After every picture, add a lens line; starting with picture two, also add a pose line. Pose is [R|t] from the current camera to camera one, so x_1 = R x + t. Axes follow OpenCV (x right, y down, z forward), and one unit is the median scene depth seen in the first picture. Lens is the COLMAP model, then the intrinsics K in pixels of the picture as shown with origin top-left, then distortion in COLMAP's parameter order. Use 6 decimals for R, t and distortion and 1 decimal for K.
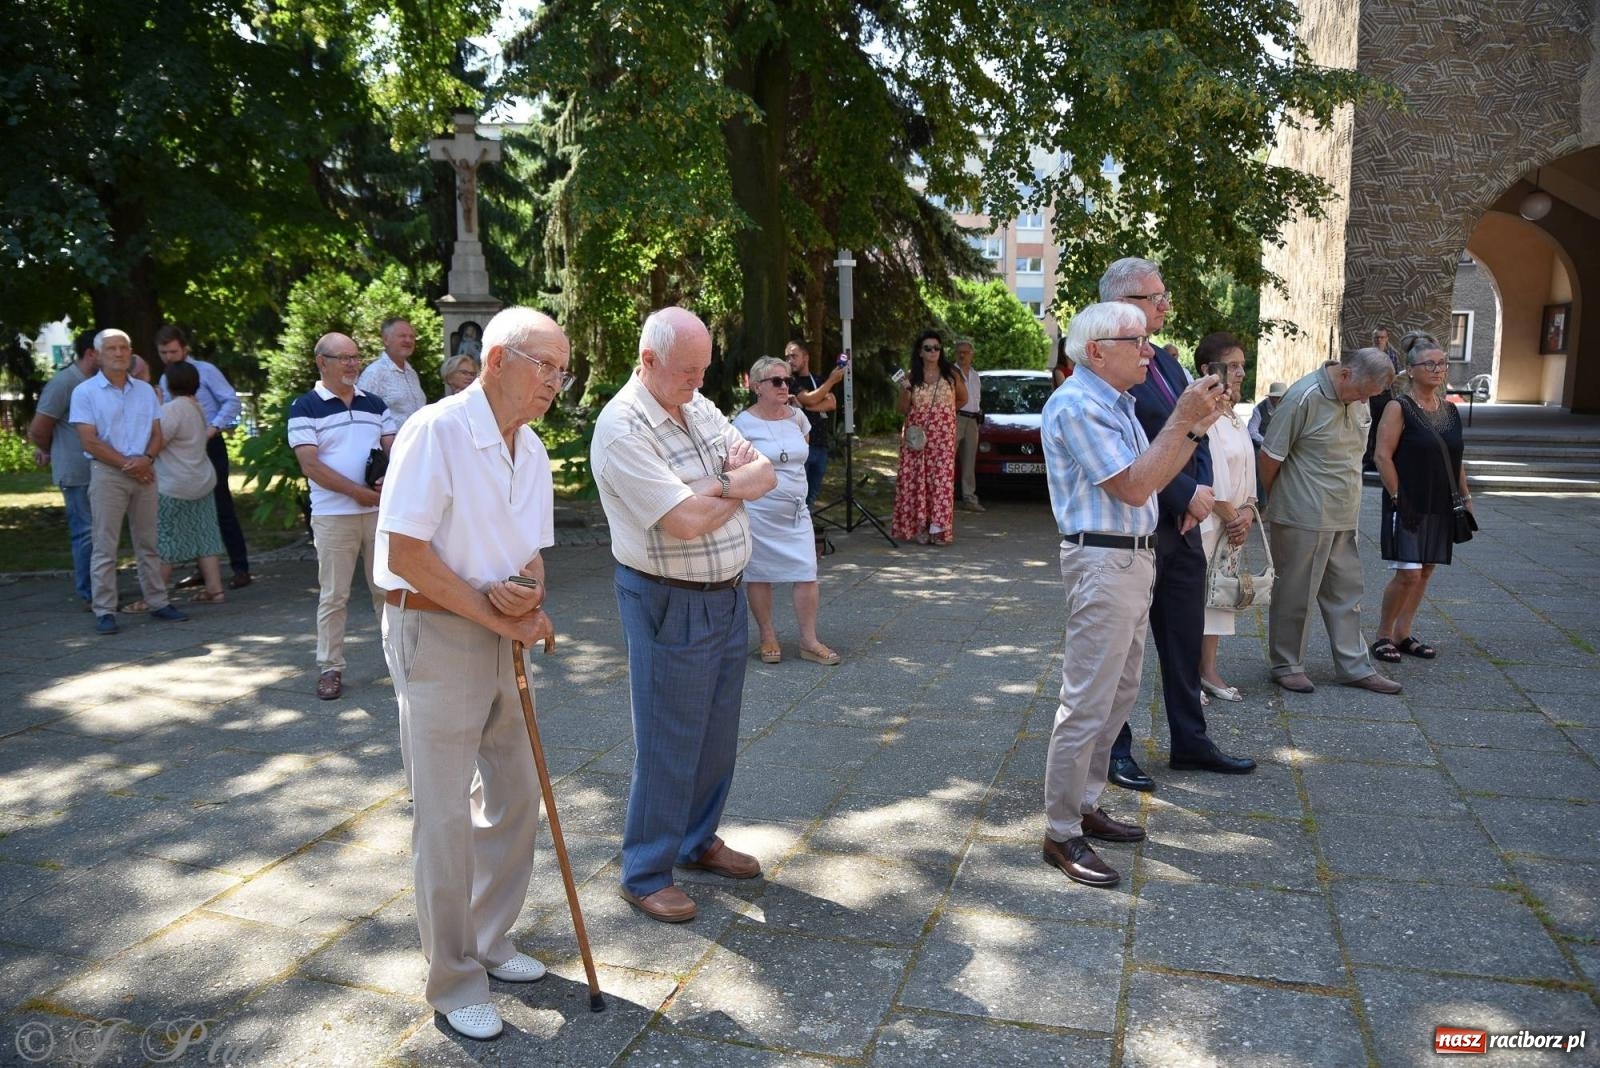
lens RADIAL K [[1091.8, 0, 800.0], [0, 1091.8, 534.0], [0, 0, 1]] dist [-0.134140, 0.103085]
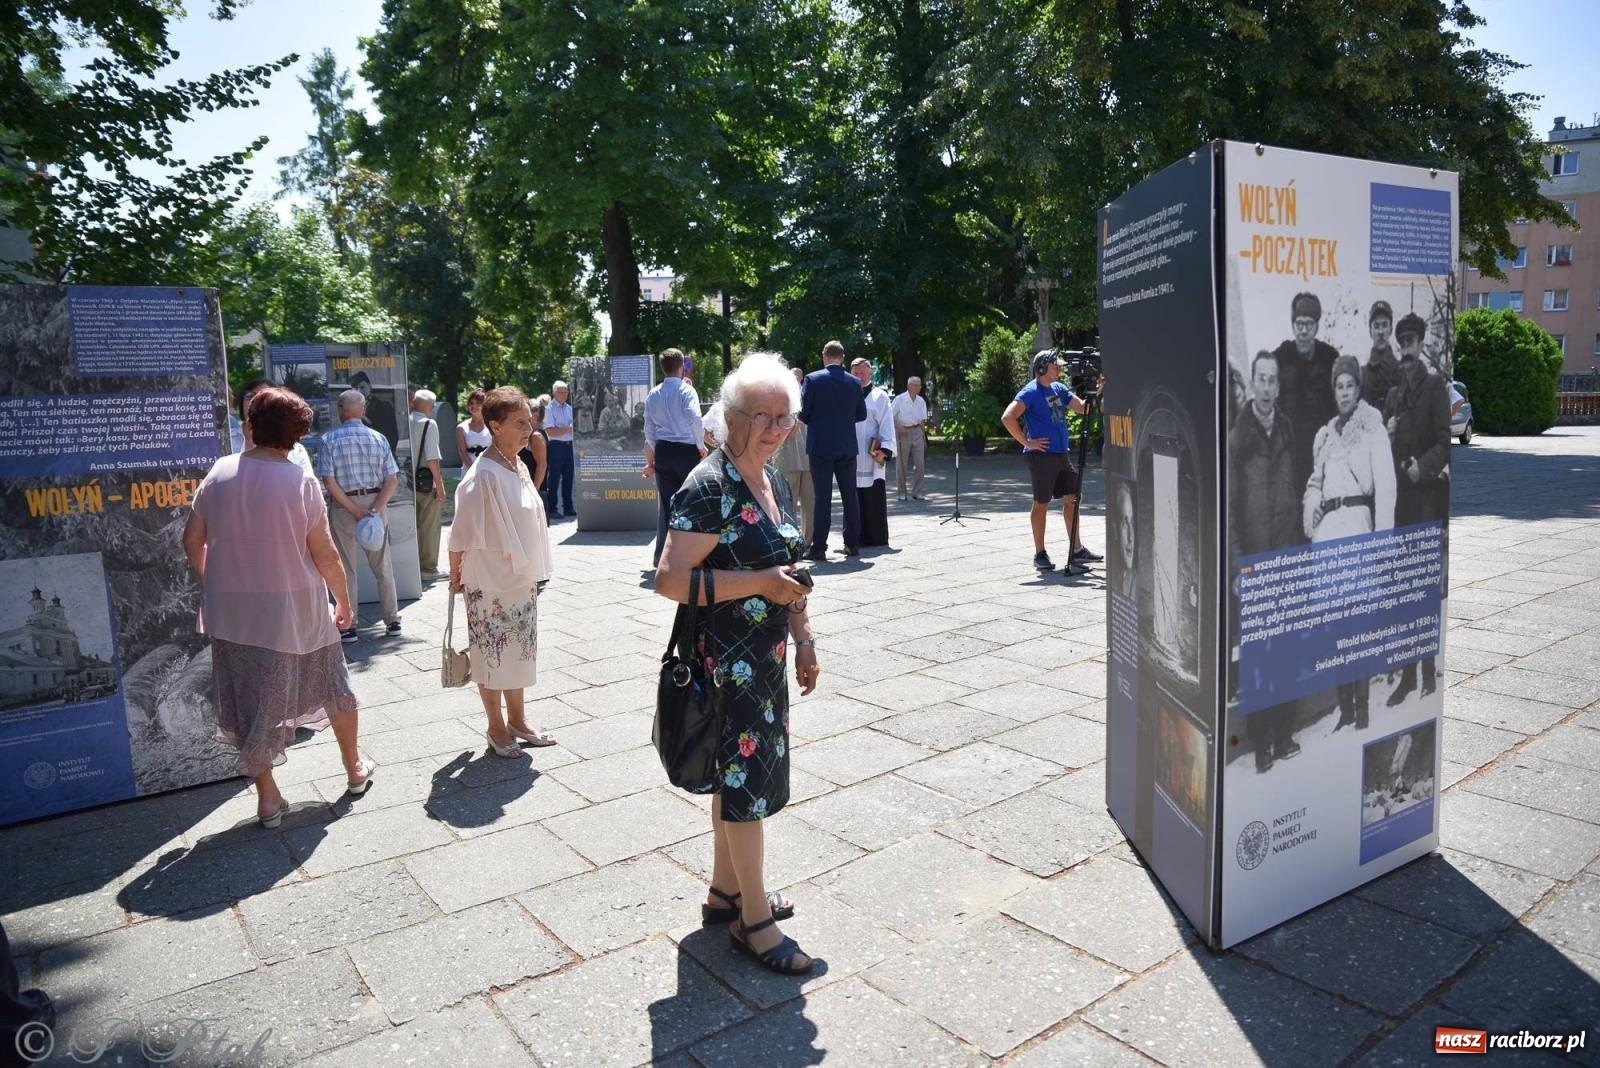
lens RADIAL K [[1091.8, 0, 800.0], [0, 1091.8, 534.0], [0, 0, 1]] dist [-0.134140, 0.103085]
pose [[0.799395, 0.072101, -0.596464, 0.664357], [-0.076740, 0.996895, 0.017656, 0.166448], [0.595885, 0.031659, 0.802445, -1.124157]]
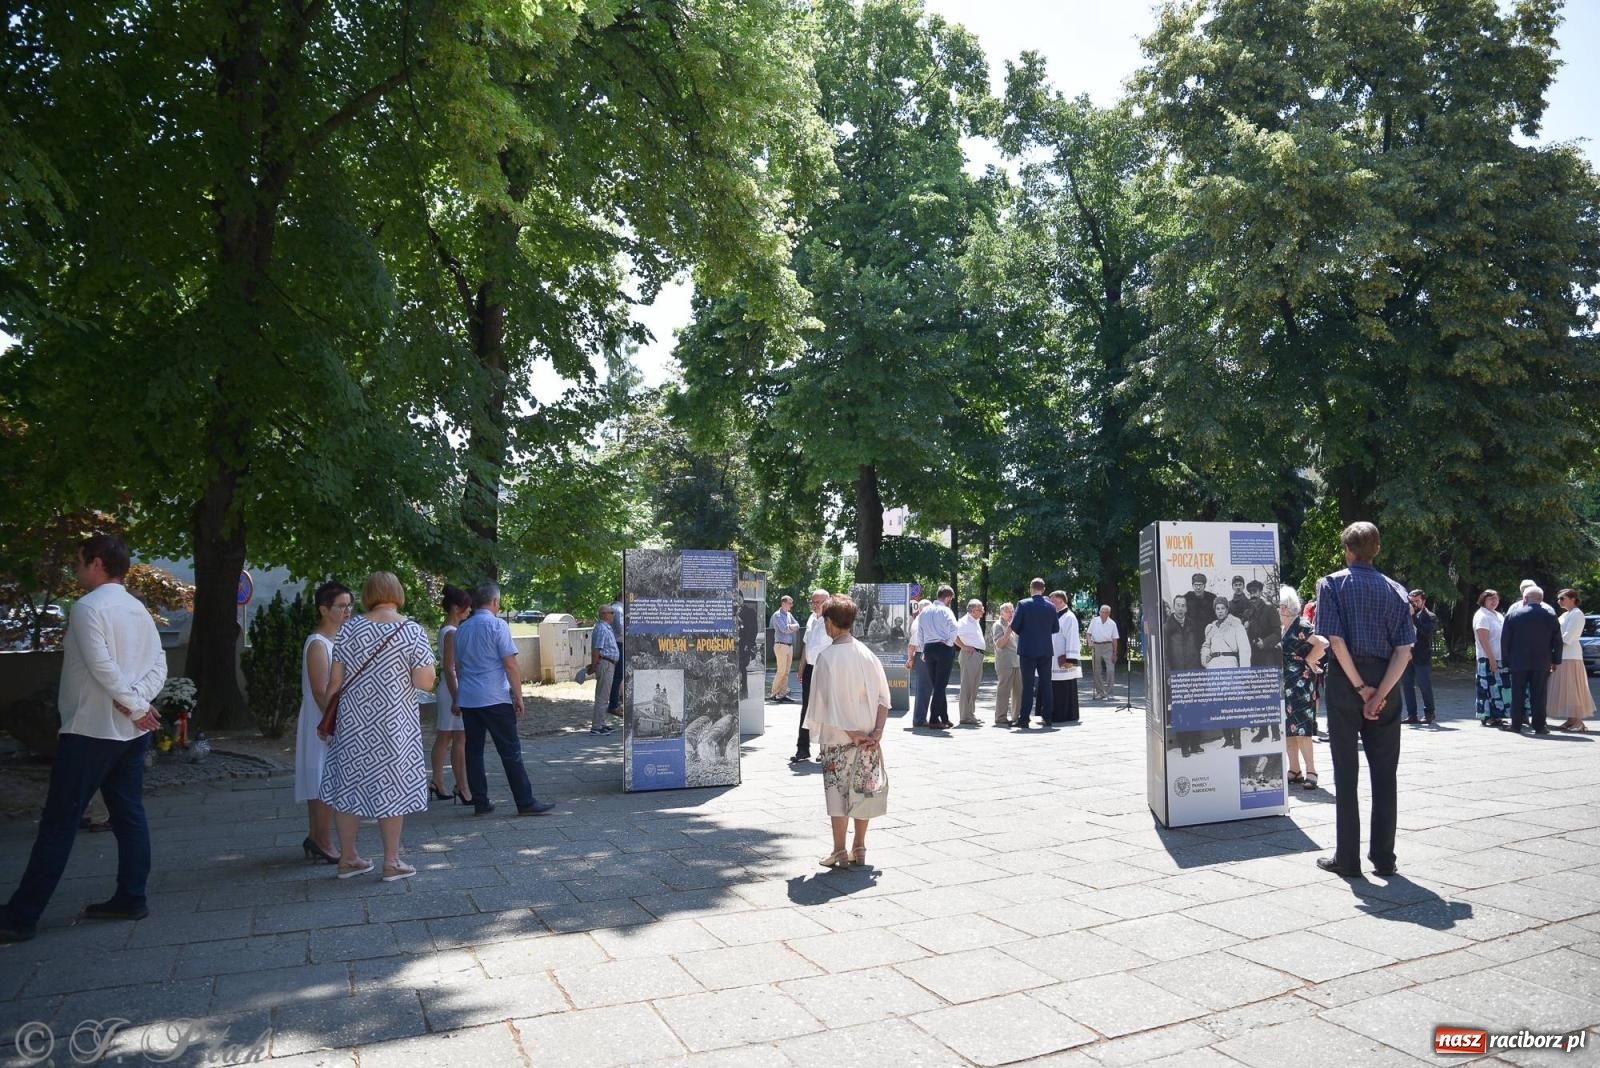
lens RADIAL K [[1091.8, 0, 800.0], [0, 1091.8, 534.0], [0, 0, 1]] dist [-0.134140, 0.103085]
pose [[0.663874, -0.038050, -0.746876, 0.958700], [-0.128024, 0.978179, -0.163630, 0.226076], [0.736805, 0.204248, 0.644516, -1.496451]]
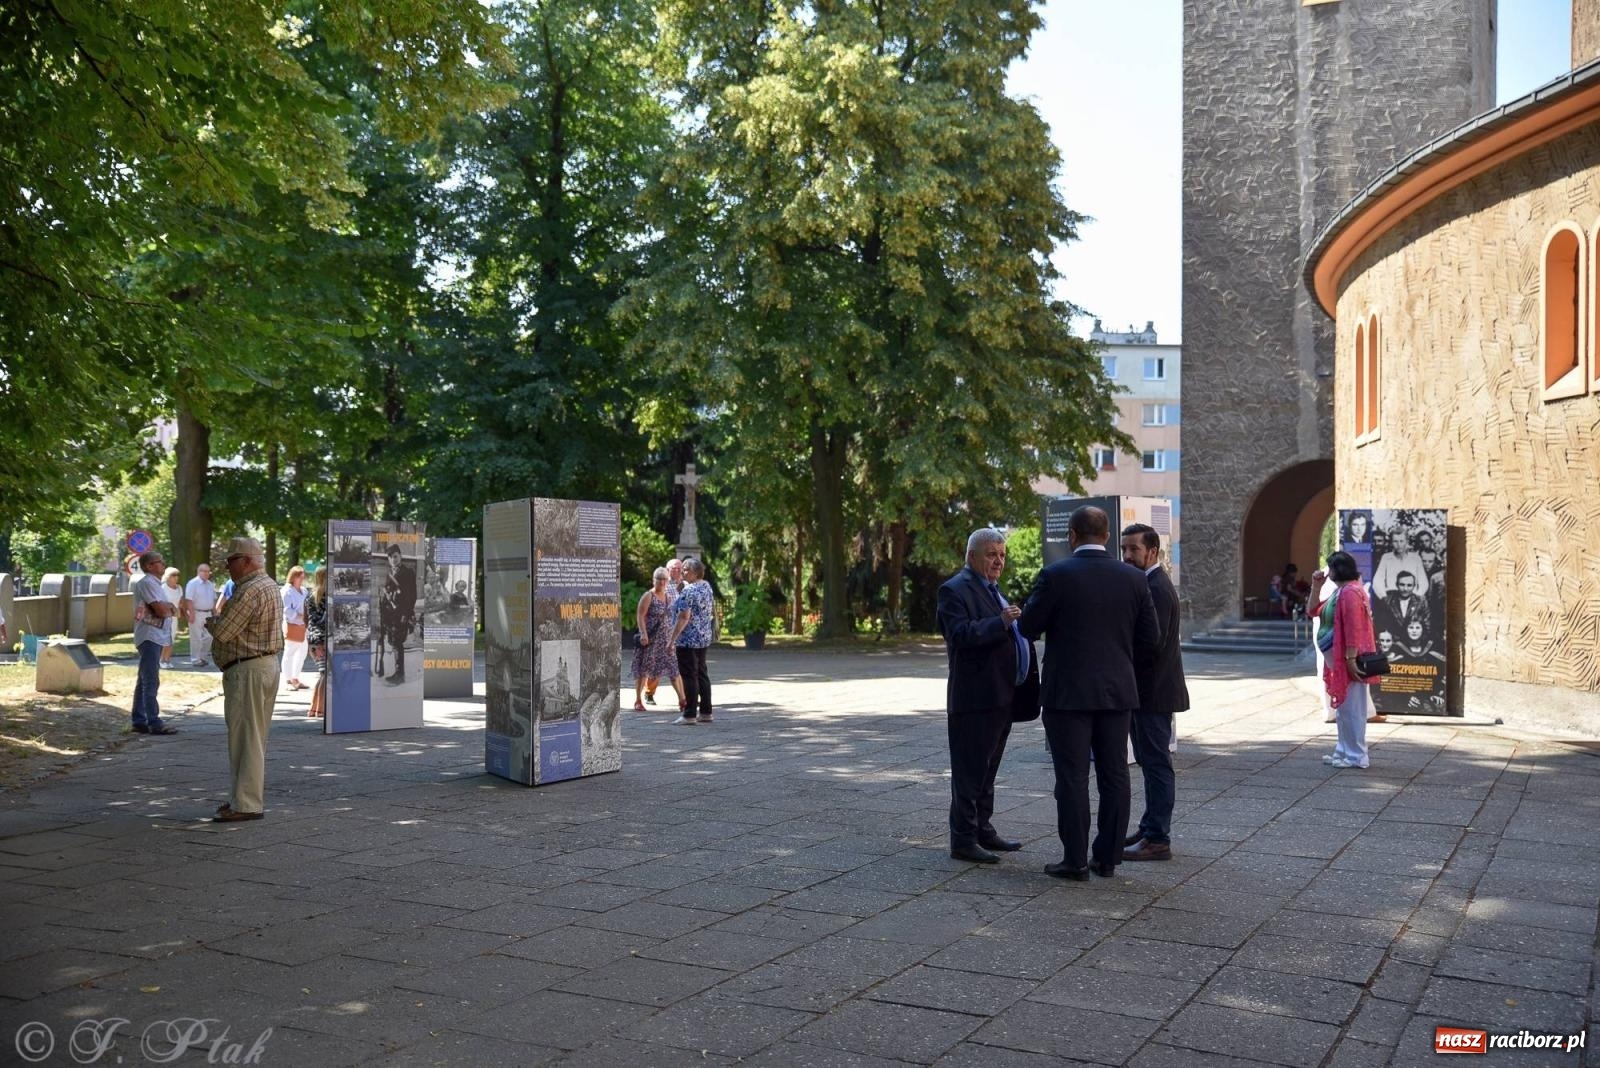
lens RADIAL K [[1499.2, 0, 800.0], [0, 1499.2, 534.0], [0, 0, 1]] dist [-0.036957, 0.004559]
pose [[0.976197, 0.013839, -0.216446, 0.599346], [-0.053885, 0.982147, -0.180232, 0.310967], [0.210087, 0.187605, 0.959514, -1.970648]]
